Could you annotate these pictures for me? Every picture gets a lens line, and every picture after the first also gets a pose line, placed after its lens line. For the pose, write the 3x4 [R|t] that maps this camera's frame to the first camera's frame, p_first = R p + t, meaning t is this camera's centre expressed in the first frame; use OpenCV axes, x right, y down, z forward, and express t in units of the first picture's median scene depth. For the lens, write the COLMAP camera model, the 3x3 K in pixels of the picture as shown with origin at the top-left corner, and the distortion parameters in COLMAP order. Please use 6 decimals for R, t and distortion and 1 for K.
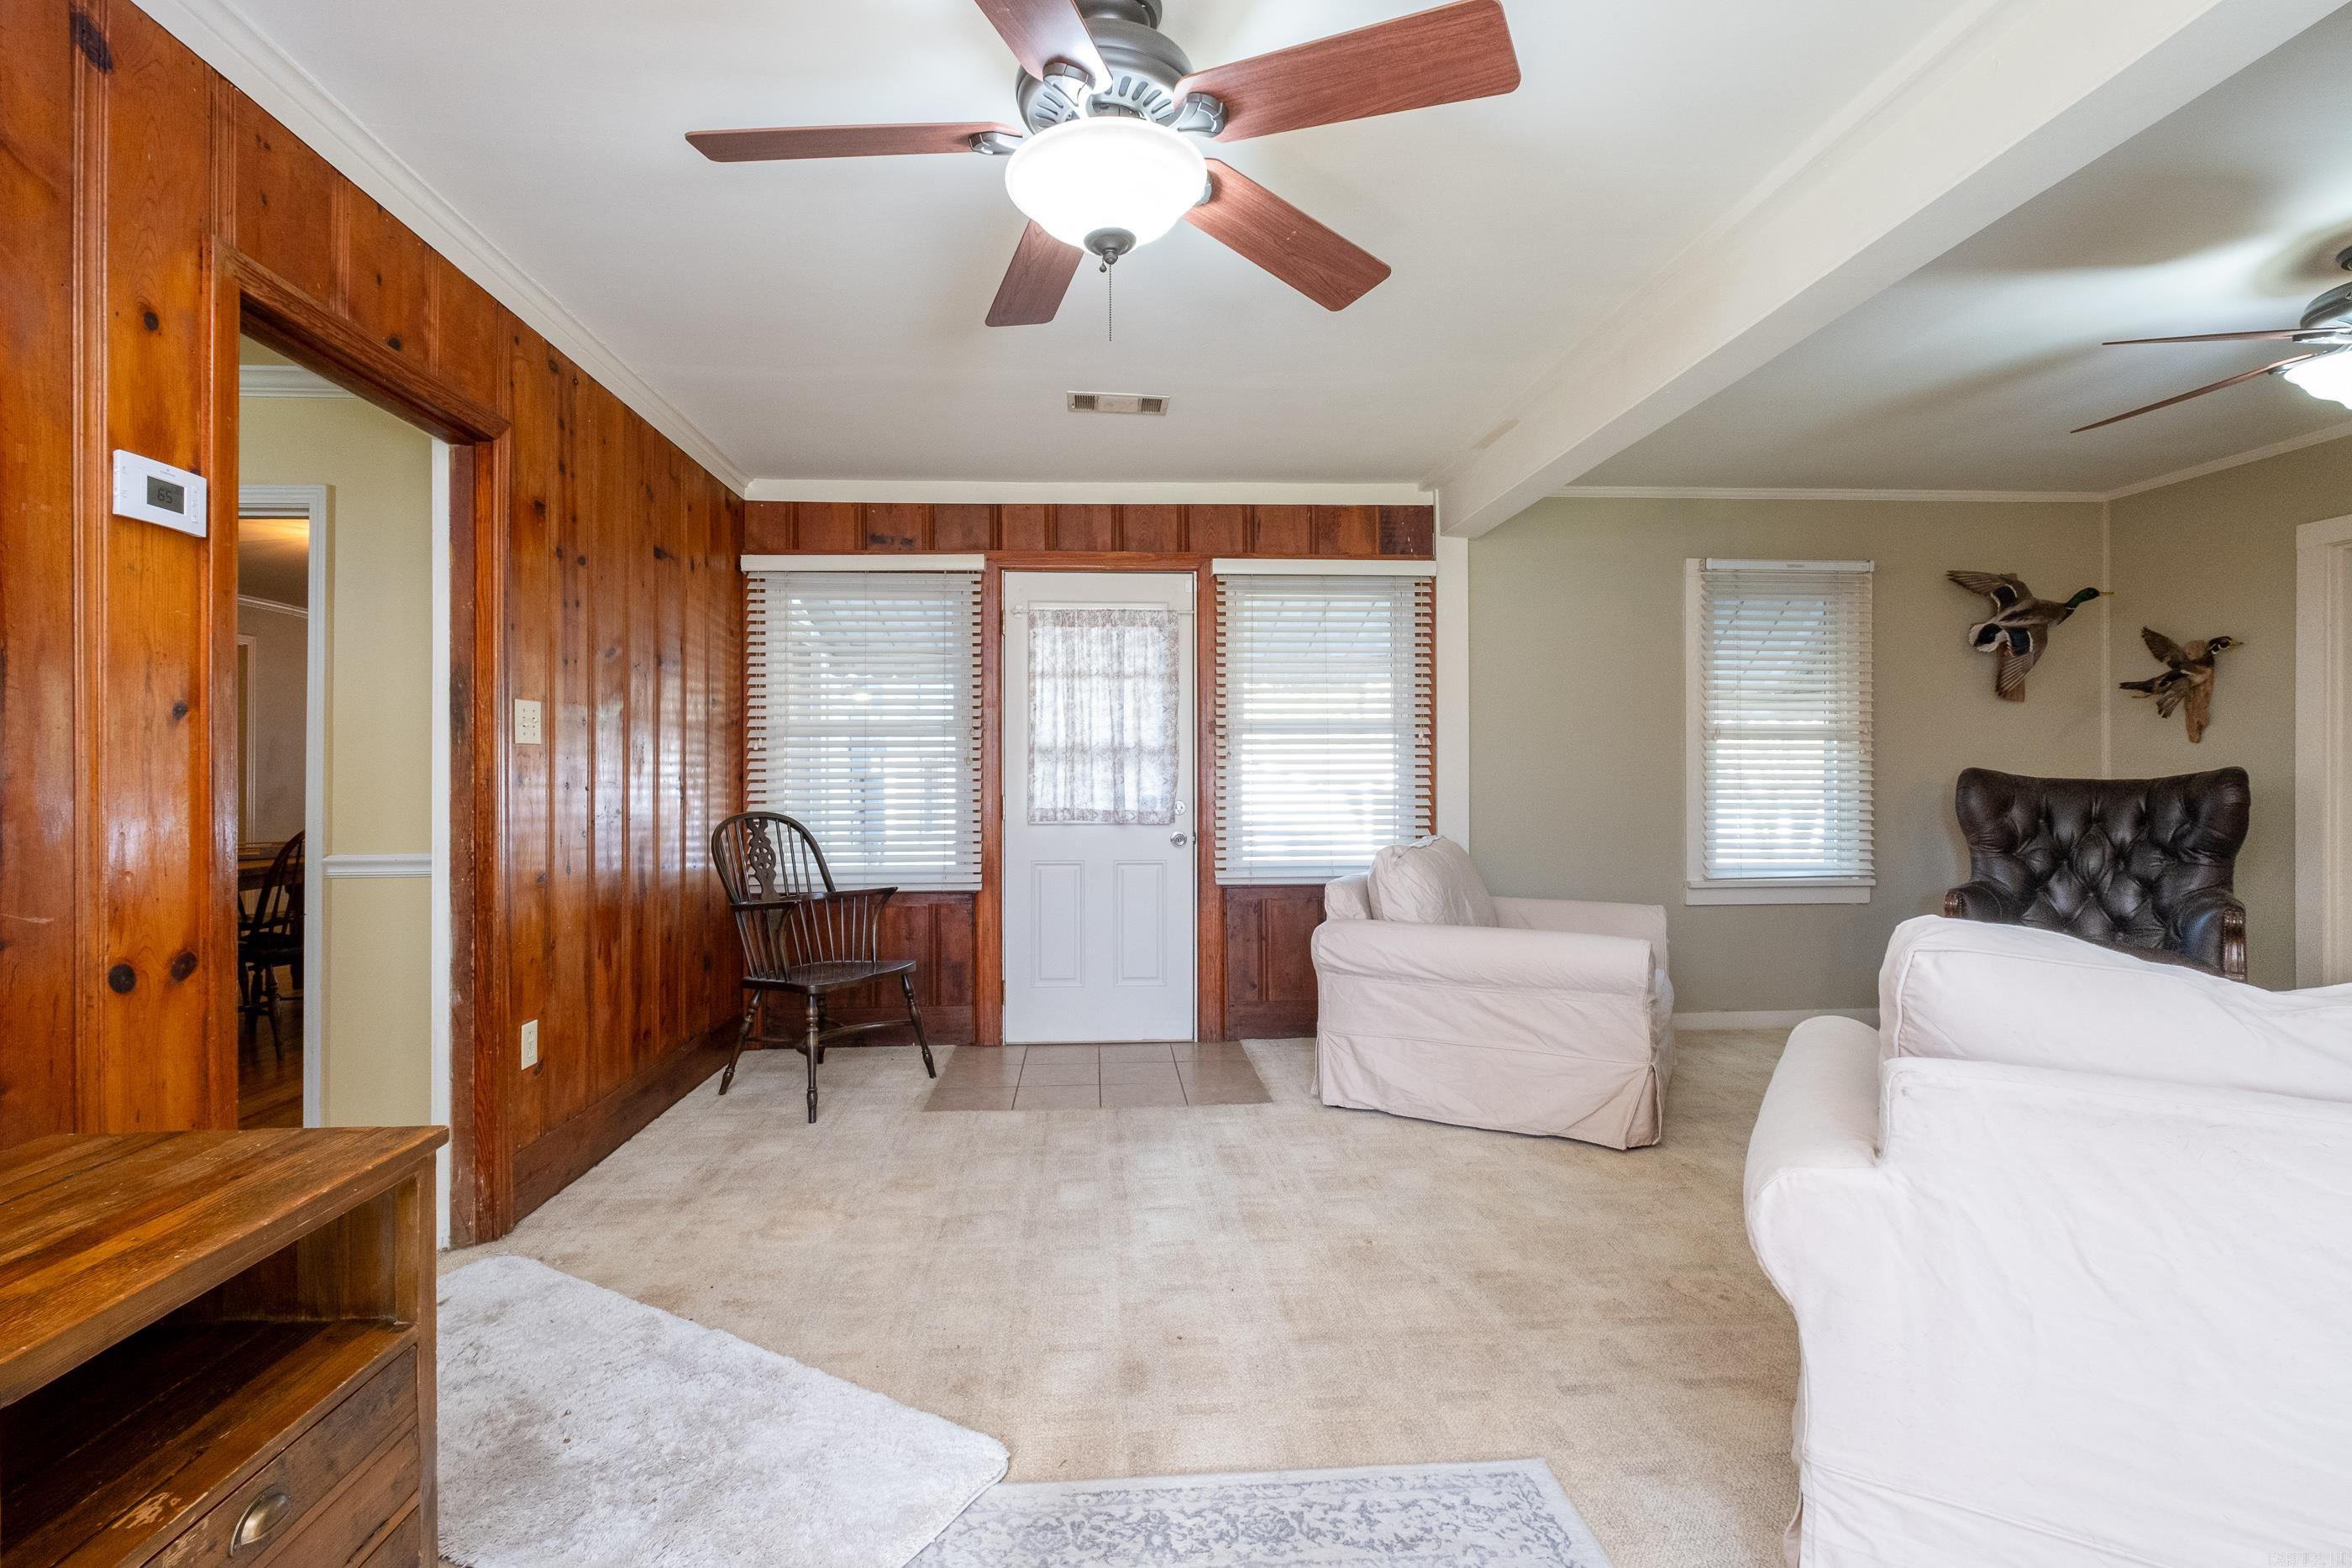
lens RADIAL K [[1070.9, 0, 1198.8], [0, 1070.9, 776.4], [0, 0, 1]] dist [0.003827, -0.001571]
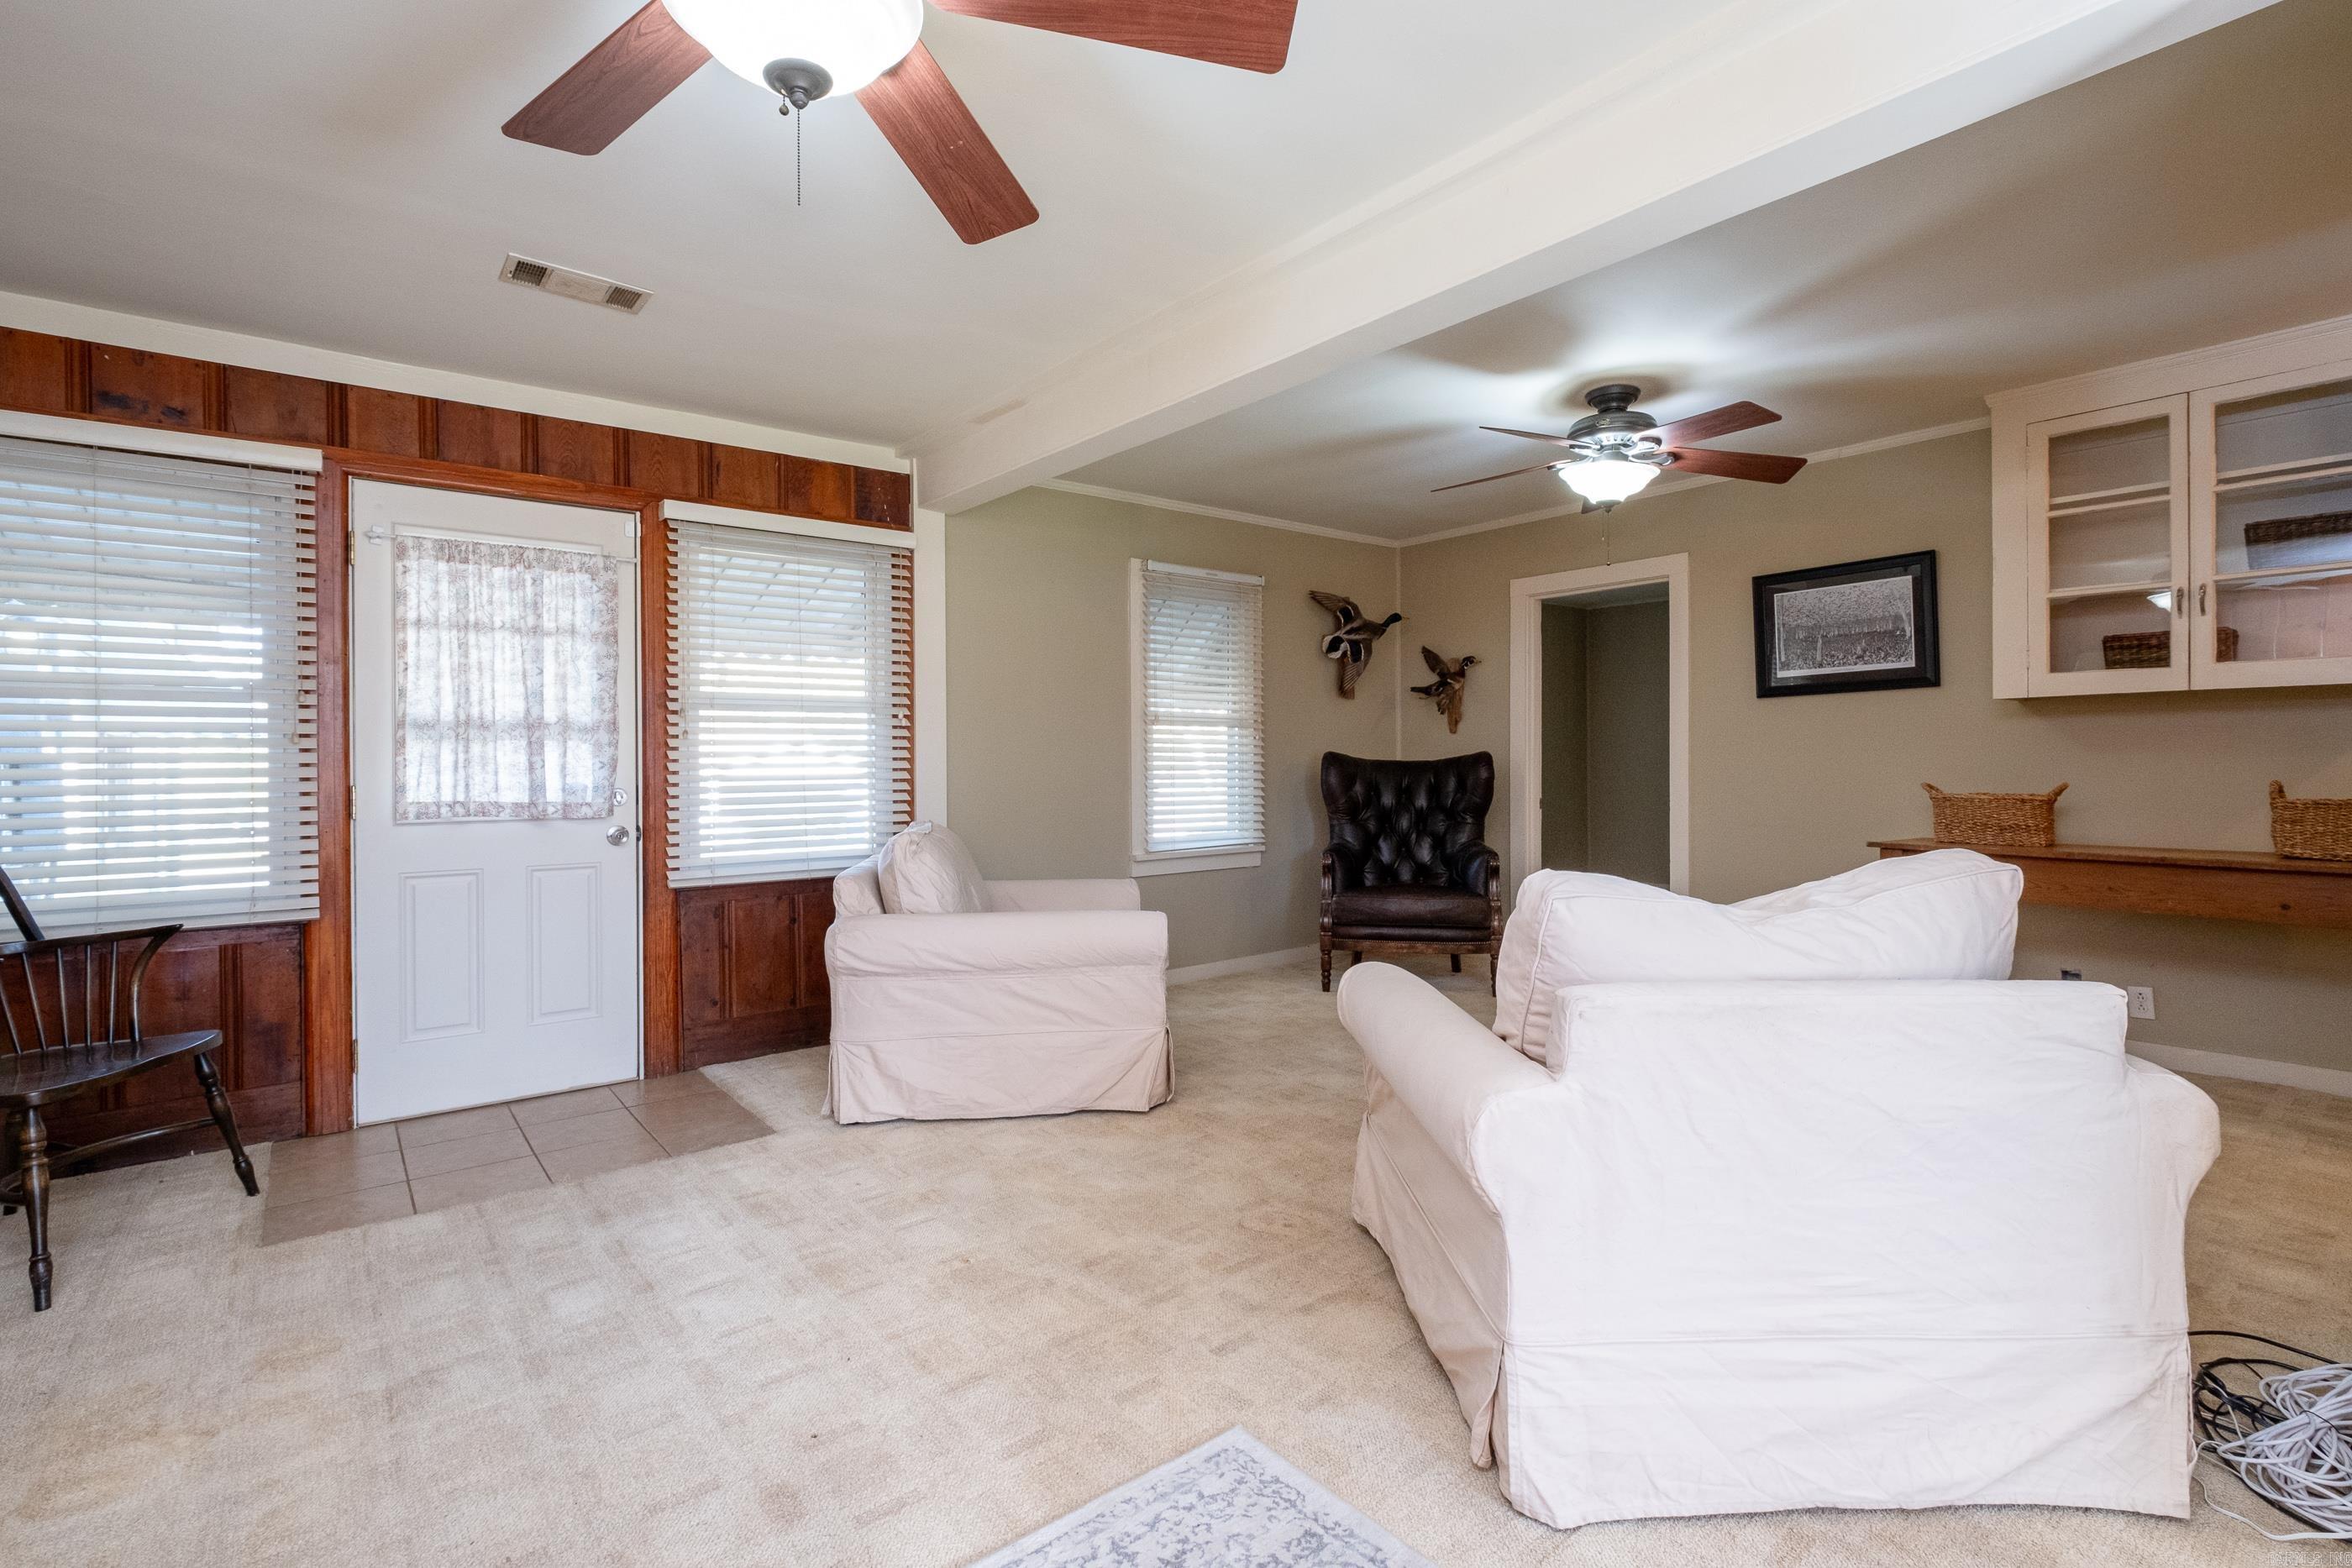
lens RADIAL K [[1070.9, 0, 1161.3], [0, 1070.9, 762.6], [0, 0, 1]] dist [0.003827, -0.001571]
pose [[0.825990, -0.003100, 0.563677, -0.141334], [0.002040, 0.999995, 0.002510, 0.001354], [-0.563682, -0.000923, 0.825992, 0.089889]]
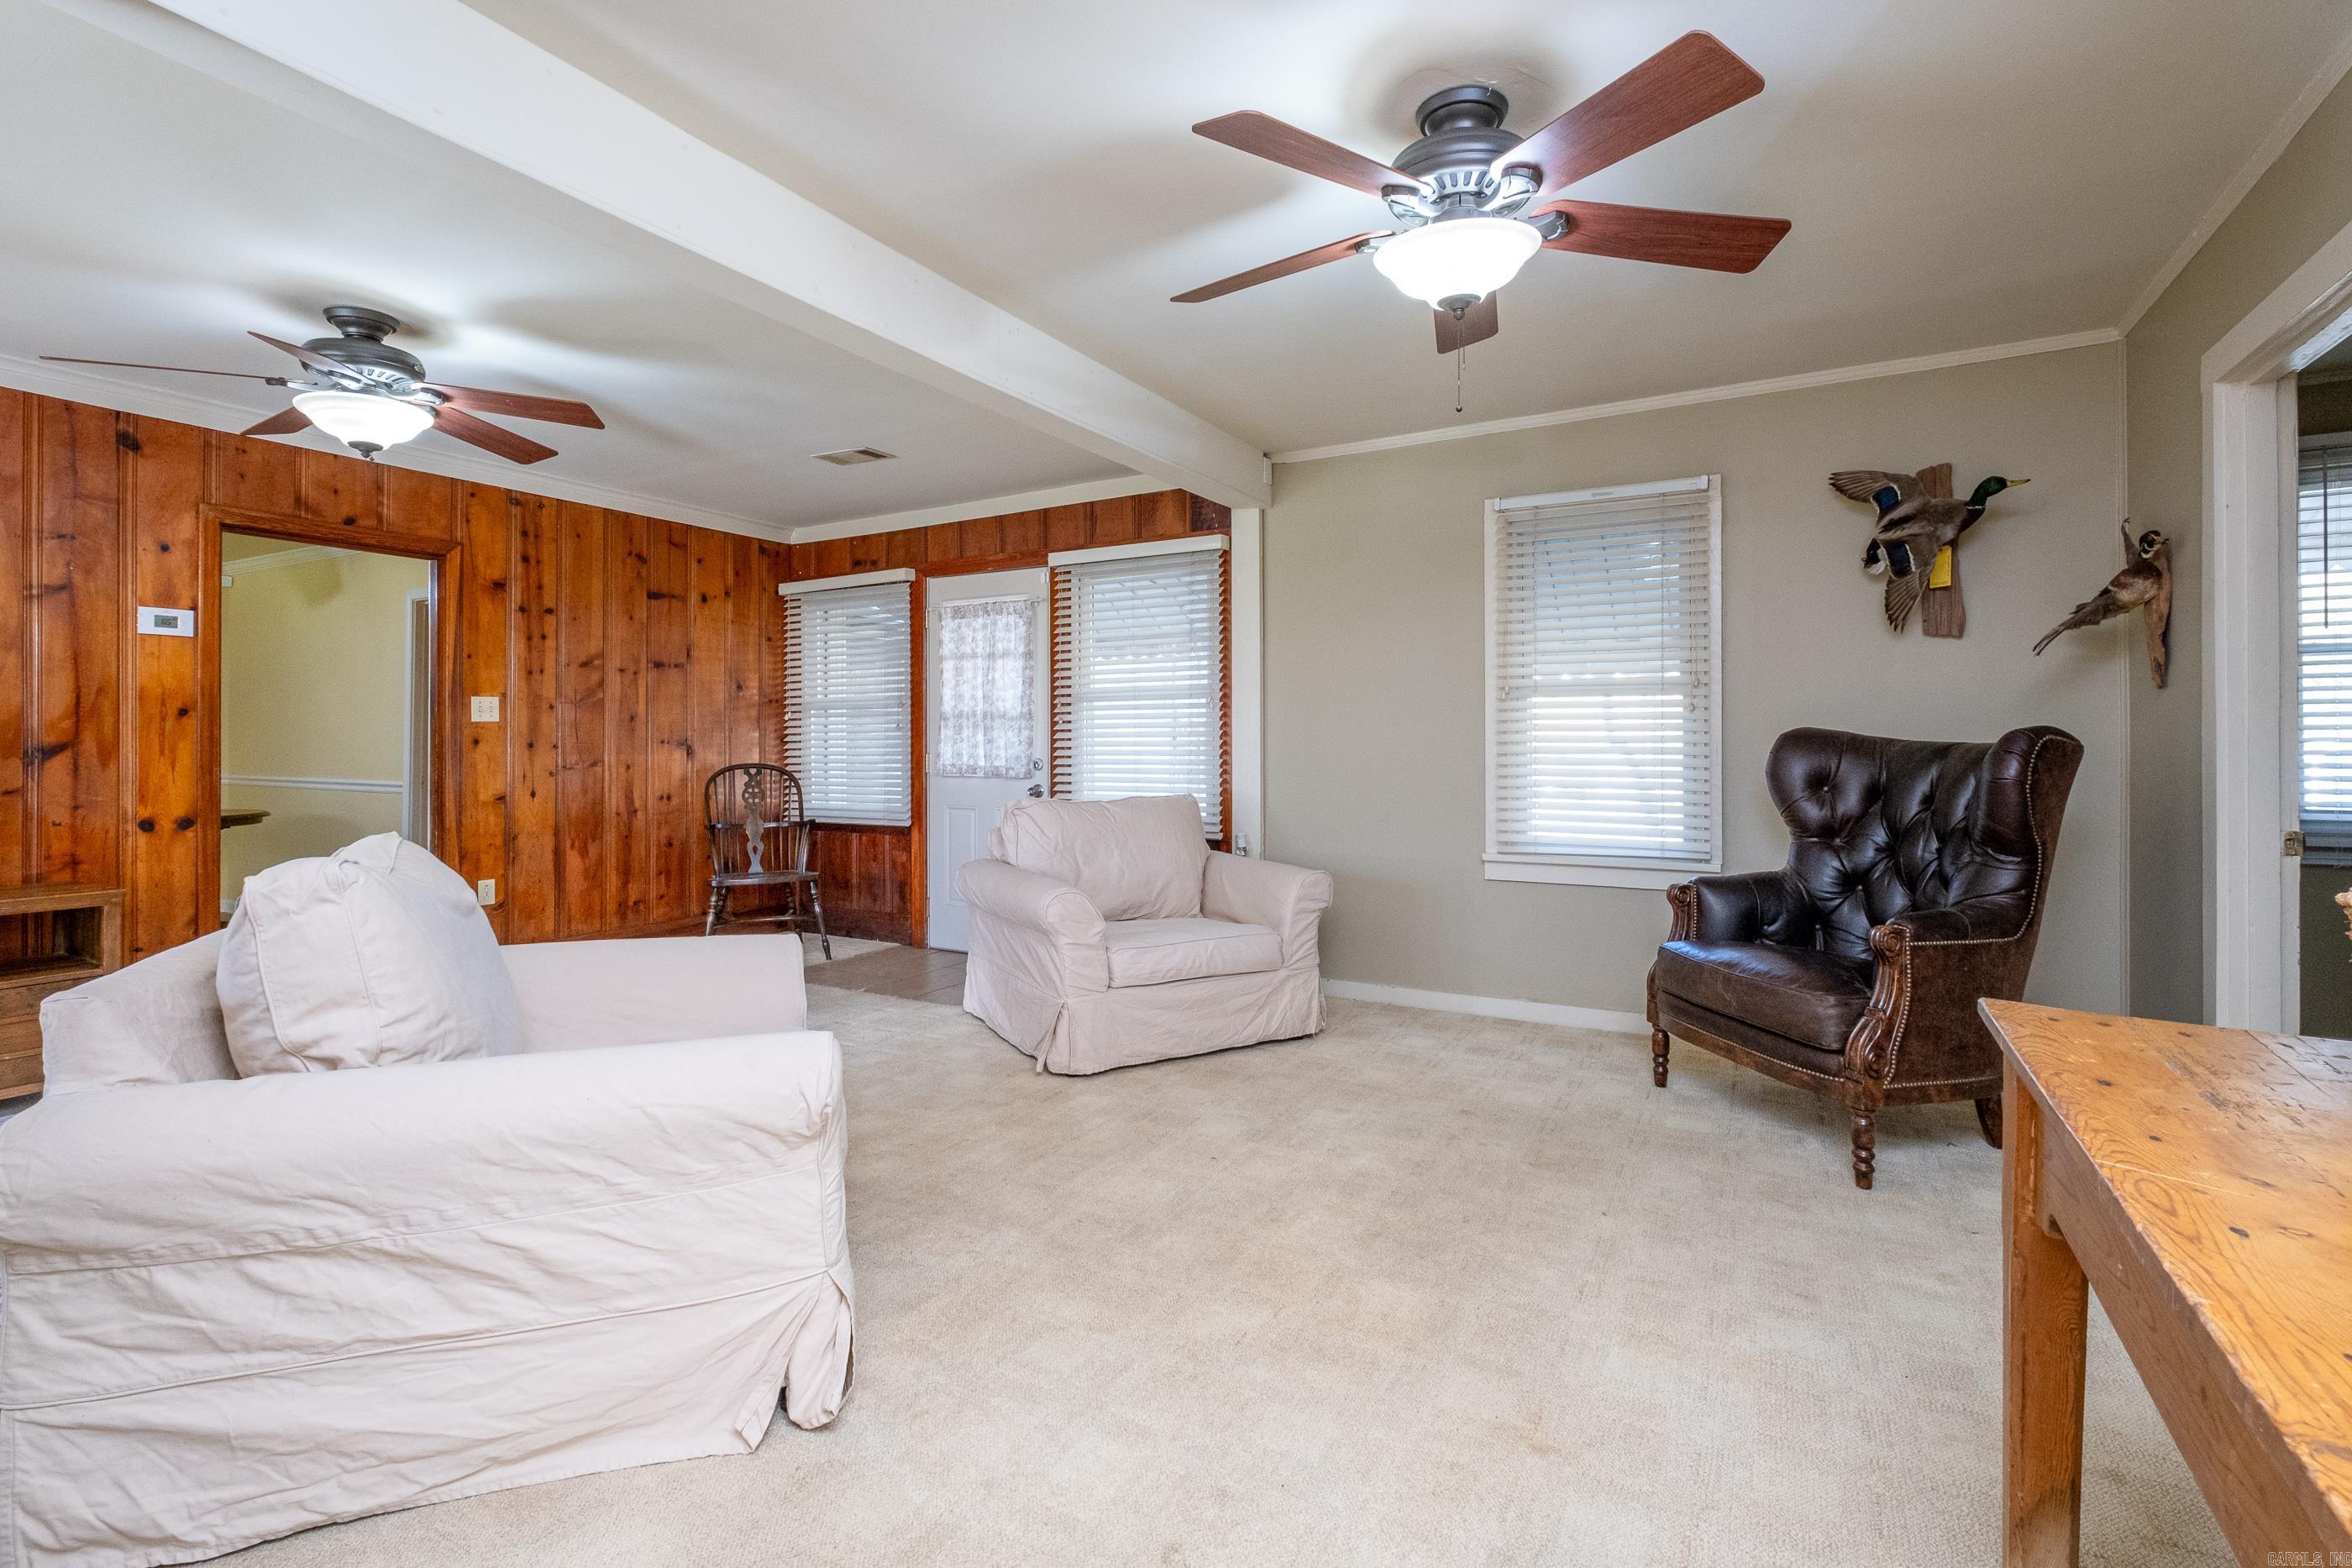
lens RADIAL K [[1070.9, 0, 1178.8], [0, 1070.9, 737.2], [0, 0, 1]] dist [0.003827, -0.001571]
pose [[0.830297, 0.000464, -0.557321, 0.796316], [0.001598, 0.999994, 0.003214, -0.005129], [0.557318, -0.003559, 0.830291, 0.103802]]
